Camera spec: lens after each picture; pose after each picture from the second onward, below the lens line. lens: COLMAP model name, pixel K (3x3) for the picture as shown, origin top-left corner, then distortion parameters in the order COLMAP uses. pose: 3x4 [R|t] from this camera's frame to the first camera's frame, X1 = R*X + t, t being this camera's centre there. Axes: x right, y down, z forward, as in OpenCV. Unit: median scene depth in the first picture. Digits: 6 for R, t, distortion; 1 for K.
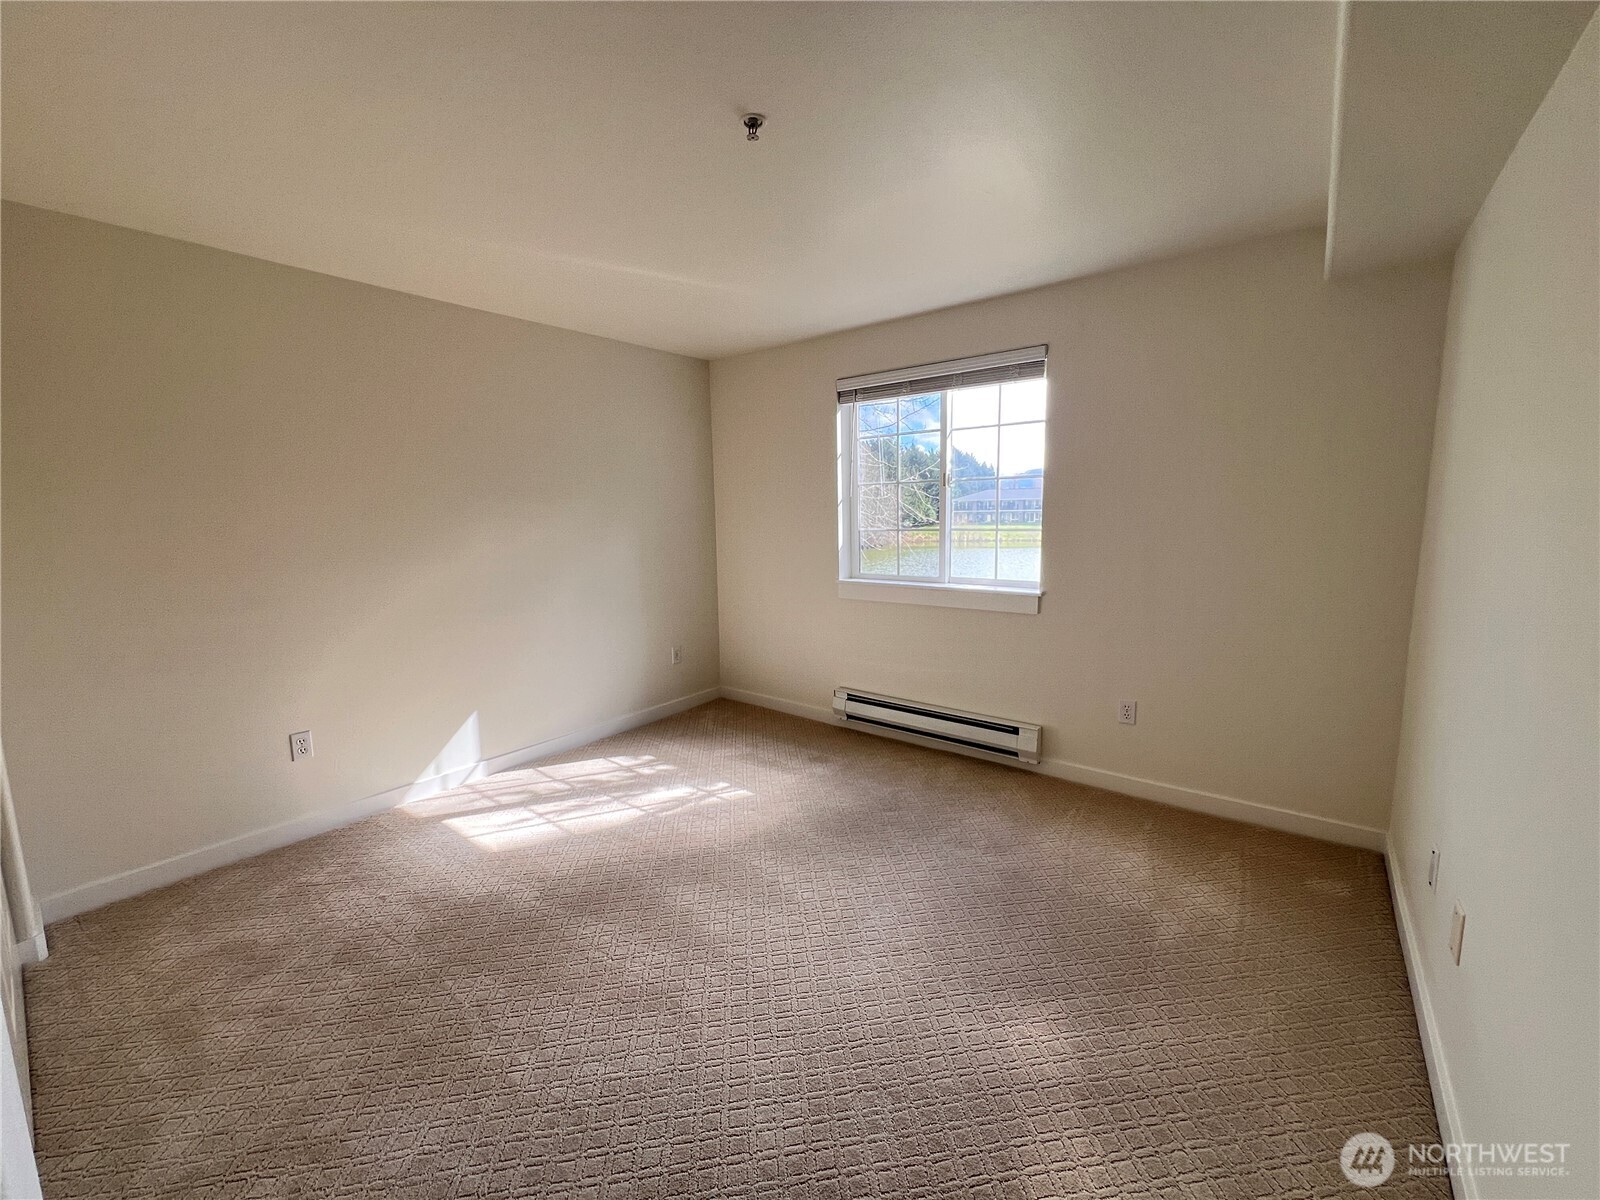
lens RADIAL K [[644.0, 0, 797.4], [0, 644.0, 597.5], [0, 0, 1]] dist [0.000139, -0.000770]
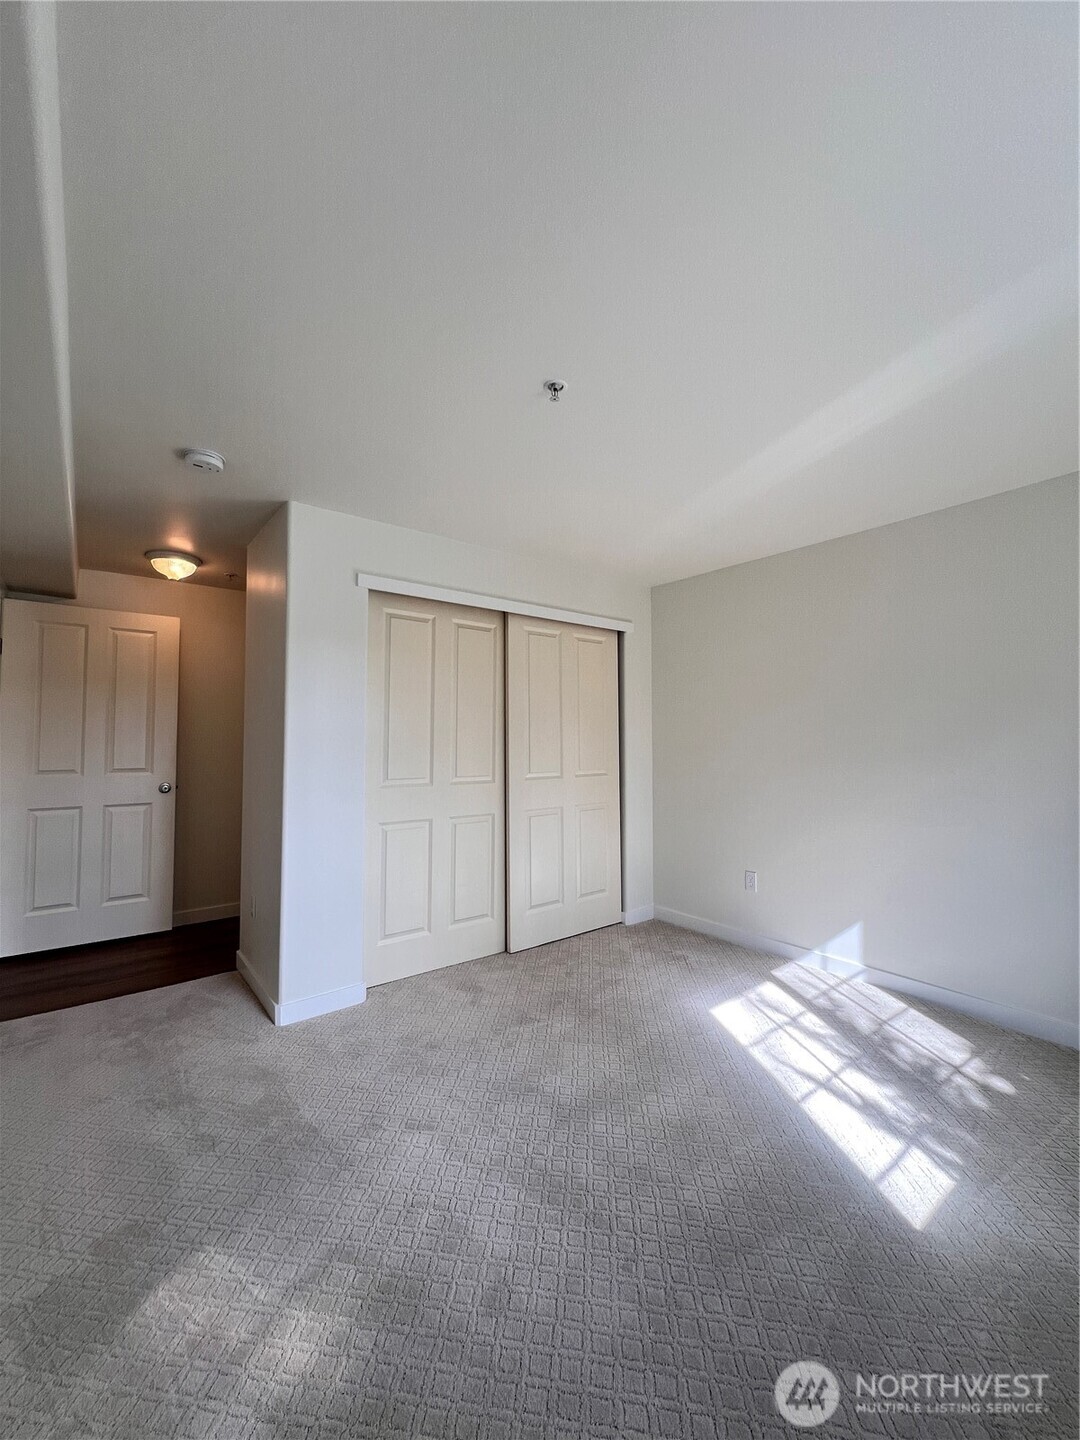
lens RADIAL K [[579.6, 0, 535.3], [0, 579.6, 723.8], [0, 0, 1]] dist [0.000139, -0.000770]
pose [[-0.238037, 0.002079, -0.971254, 0.556093], [-0.137999, 0.989780, 0.035940, -0.094990], [0.961402, 0.142587, -0.235318, 0.719745]]
